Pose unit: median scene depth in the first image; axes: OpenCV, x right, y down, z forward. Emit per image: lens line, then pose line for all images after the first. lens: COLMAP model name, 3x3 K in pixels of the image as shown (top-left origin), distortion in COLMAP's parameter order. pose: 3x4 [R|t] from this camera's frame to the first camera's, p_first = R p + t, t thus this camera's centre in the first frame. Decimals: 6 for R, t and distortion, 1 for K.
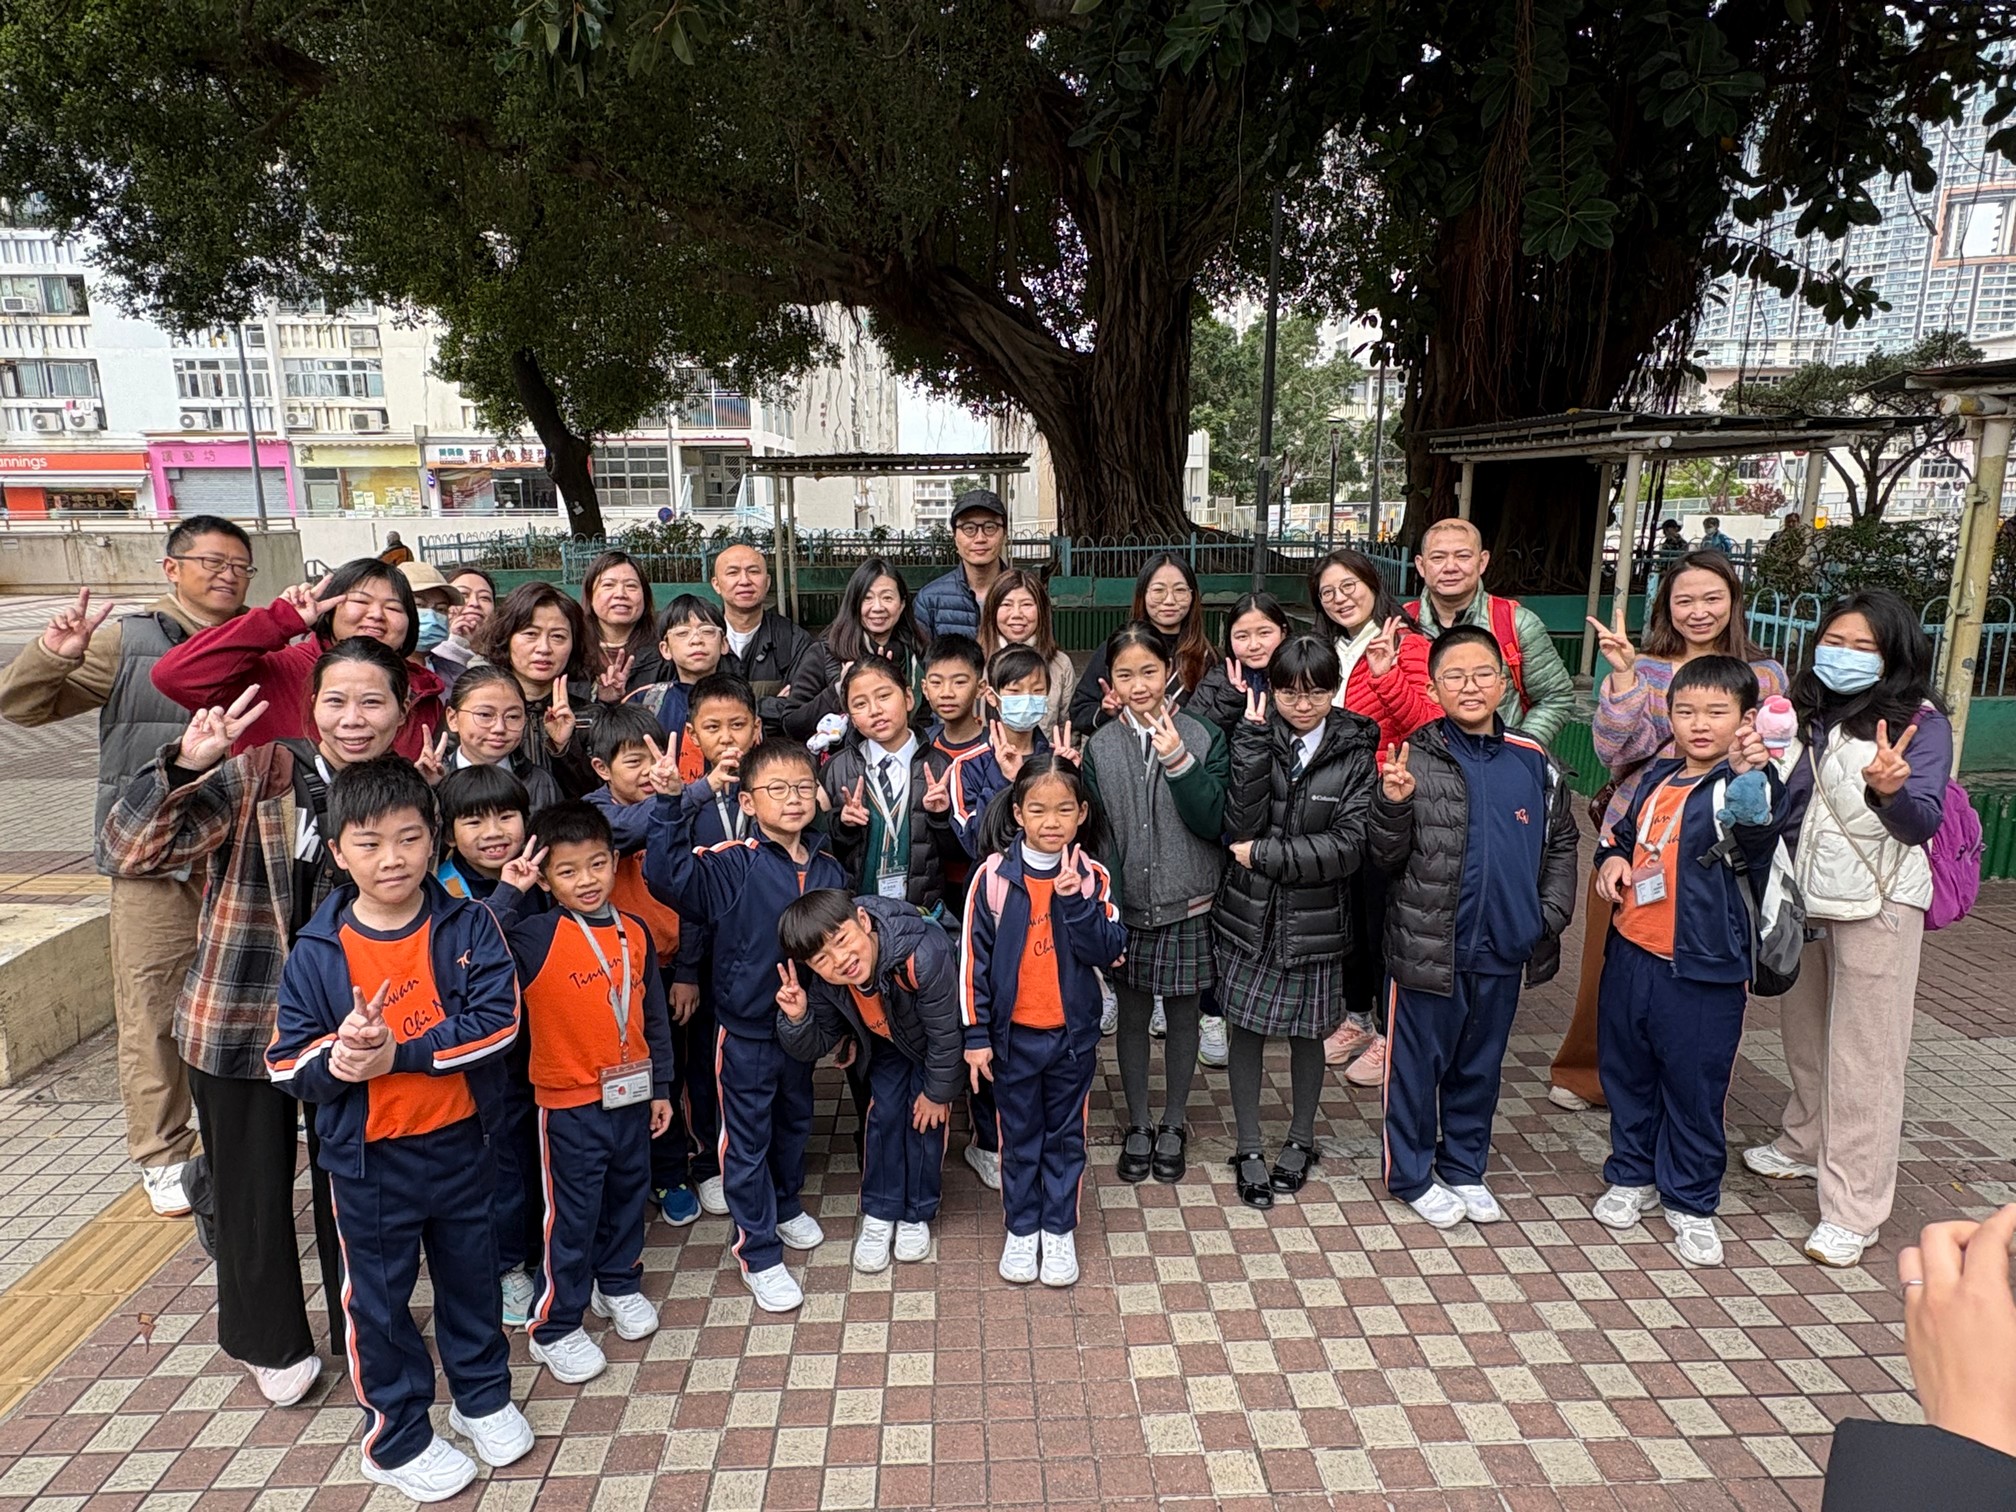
lens RADIAL K [[1234.6, 0, 1001.5], [0, 1234.6, 757.5], [0, 0, 1]] dist [0.001064, 0.001246]
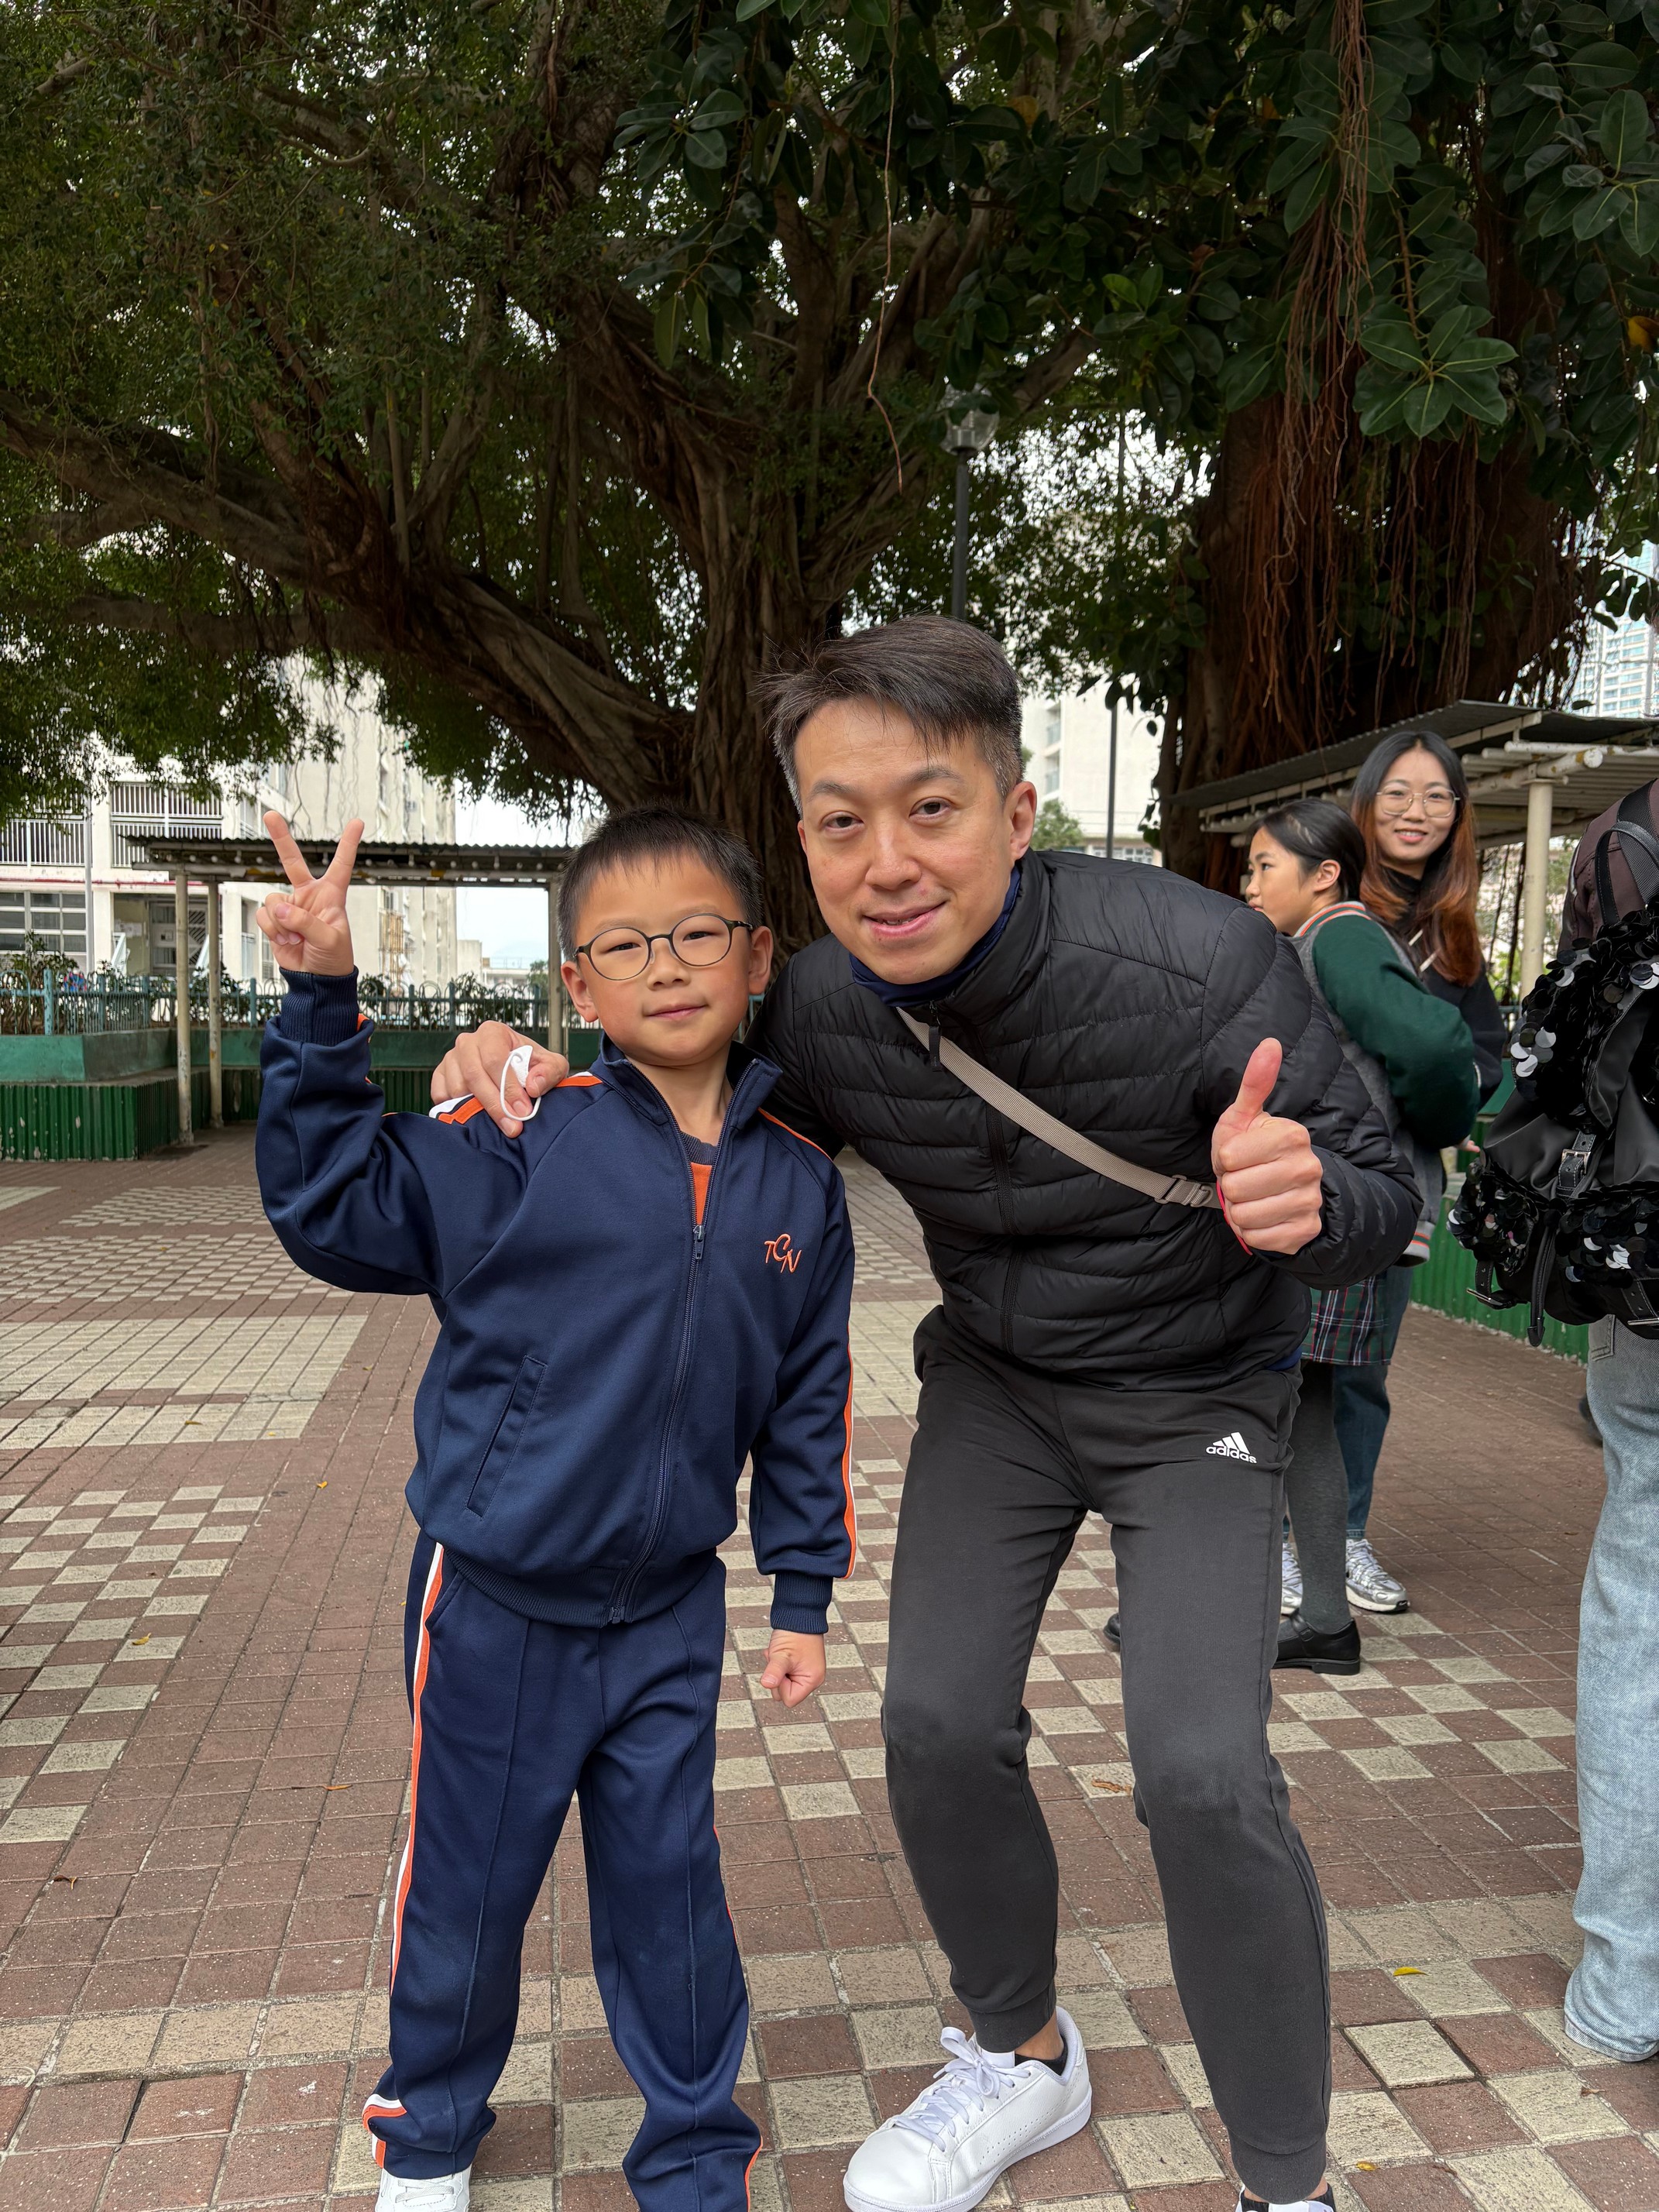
lens RADIAL K [[1655.1, 0, 826.0], [0, 1655.1, 1123.2], [0, 0, 1]] dist [0.063619, -0.077963]
pose [[0.992076, 0.011648, 0.125099, 0.028048], [0.006594, 0.989494, -0.144423, 0.016140], [-0.125467, 0.144104, 0.981576, 0.117197]]
